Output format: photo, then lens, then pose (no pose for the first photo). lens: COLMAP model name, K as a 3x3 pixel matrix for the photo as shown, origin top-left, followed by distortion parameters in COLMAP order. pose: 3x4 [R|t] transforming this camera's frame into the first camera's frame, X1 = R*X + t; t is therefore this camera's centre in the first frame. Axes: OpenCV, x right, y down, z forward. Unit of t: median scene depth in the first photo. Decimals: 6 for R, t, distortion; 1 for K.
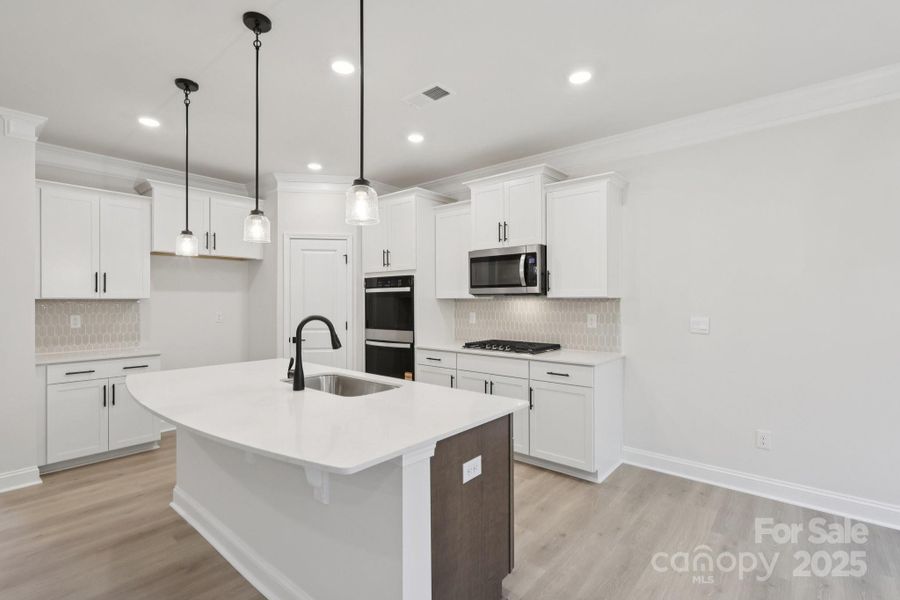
lens RADIAL K [[416.6, 0, 450.9], [0, 416.6, 298.3], [0, 0, 1]] dist [-0.002430, -0.000033]
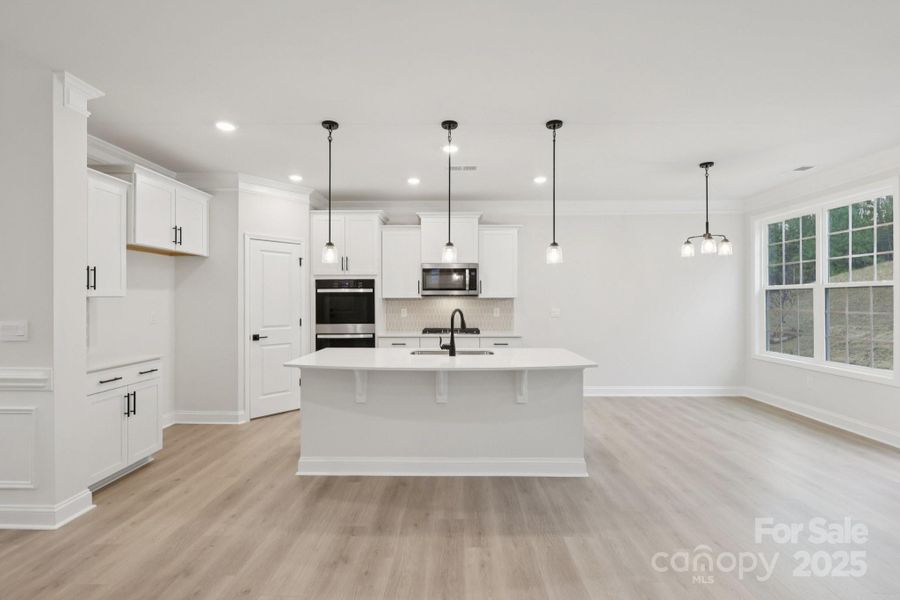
lens RADIAL K [[416.6, 0, 449.8], [0, 416.6, 298.2], [0, 0, 1]] dist [-0.002430, -0.000033]
pose [[0.775813, 0.002612, 0.630957, -0.774070], [-0.004576, 0.999988, 0.001488, -0.001340], [-0.630946, -0.004041, 0.775816, -0.125080]]
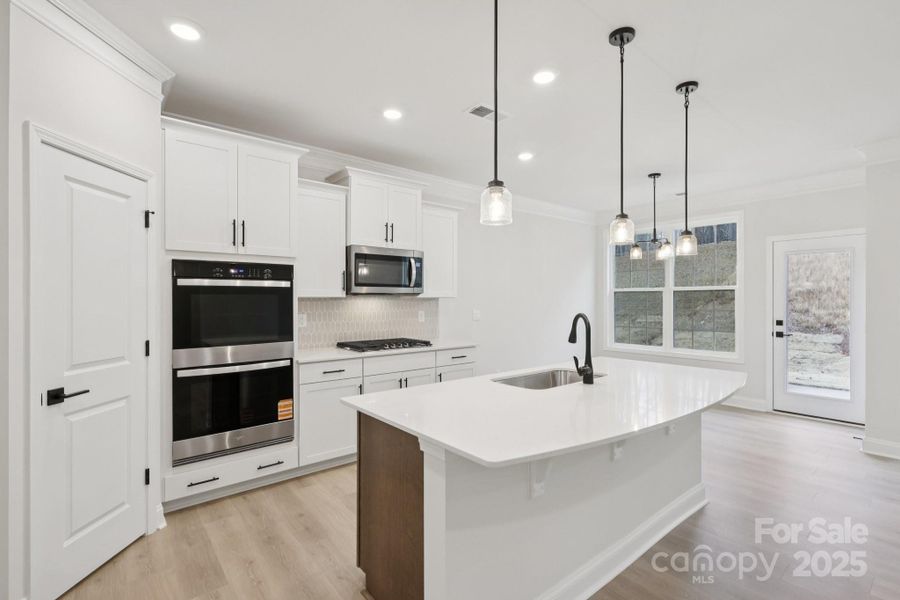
lens RADIAL K [[416.6, 0, 450.8], [0, 416.6, 300.3], [0, 0, 1]] dist [-0.002430, -0.000033]
pose [[0.182980, -0.000047, 0.983117, -0.832925], [-0.006688, 0.999977, 0.001292, 0.004129], [-0.983094, -0.006811, 0.182975, 0.650349]]
